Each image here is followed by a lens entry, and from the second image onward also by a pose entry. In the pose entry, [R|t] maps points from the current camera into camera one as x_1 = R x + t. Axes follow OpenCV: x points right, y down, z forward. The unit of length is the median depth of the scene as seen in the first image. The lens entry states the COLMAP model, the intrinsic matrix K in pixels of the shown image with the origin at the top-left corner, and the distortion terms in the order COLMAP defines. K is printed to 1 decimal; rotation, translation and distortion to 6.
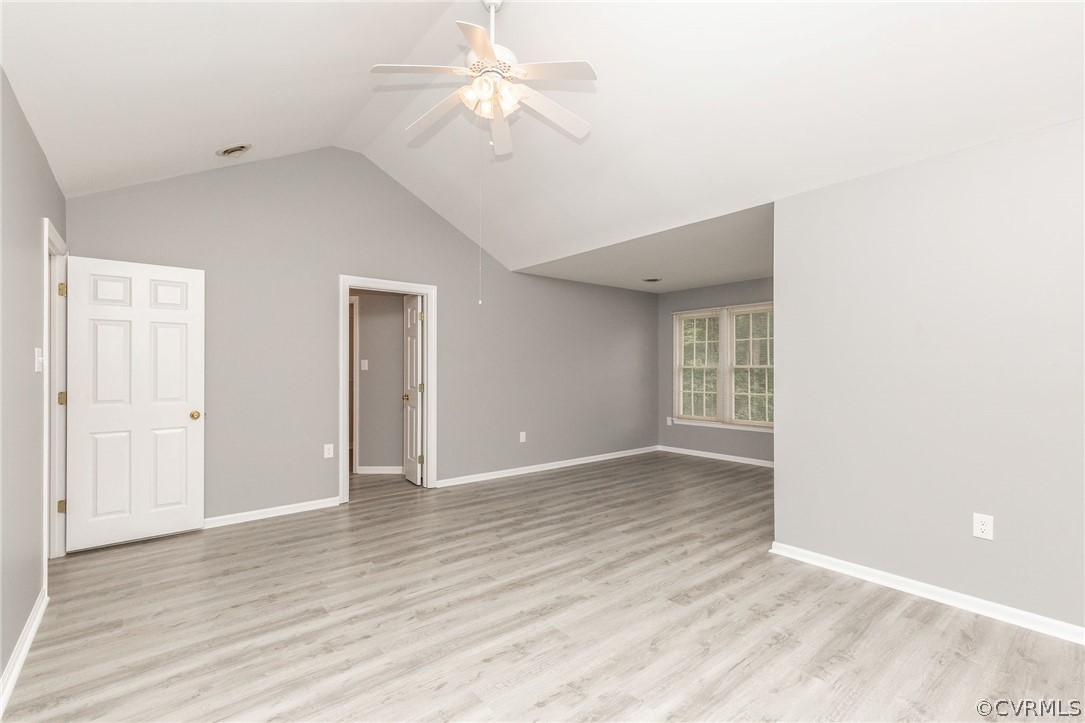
lens RADIAL K [[494.2, 0, 552.0], [0, 494.2, 364.5], [0, 0, 1]] dist [0.009915, -0.002972]
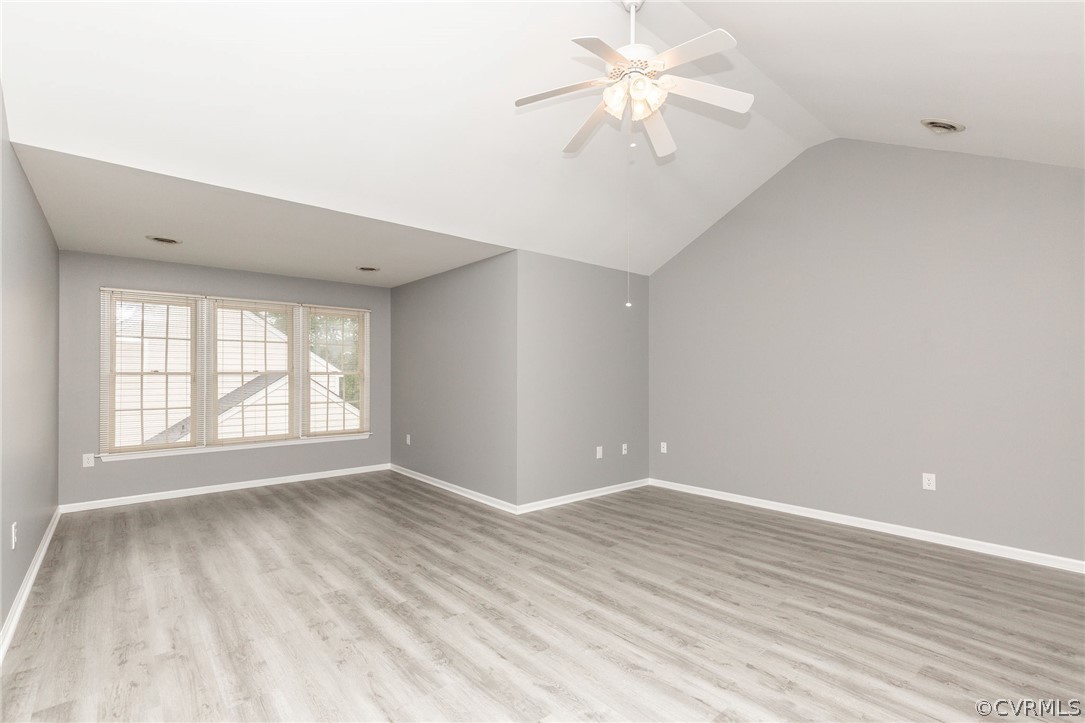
lens RADIAL K [[494.2, 0, 551.5], [0, 494.2, 368.0], [0, 0, 1]] dist [0.009915, -0.002972]
pose [[-0.021156, 0.012875, 0.999693, -0.879675], [-0.006047, 0.999897, -0.013006, 0.007610], [-0.999758, -0.006320, -0.021076, 0.947123]]
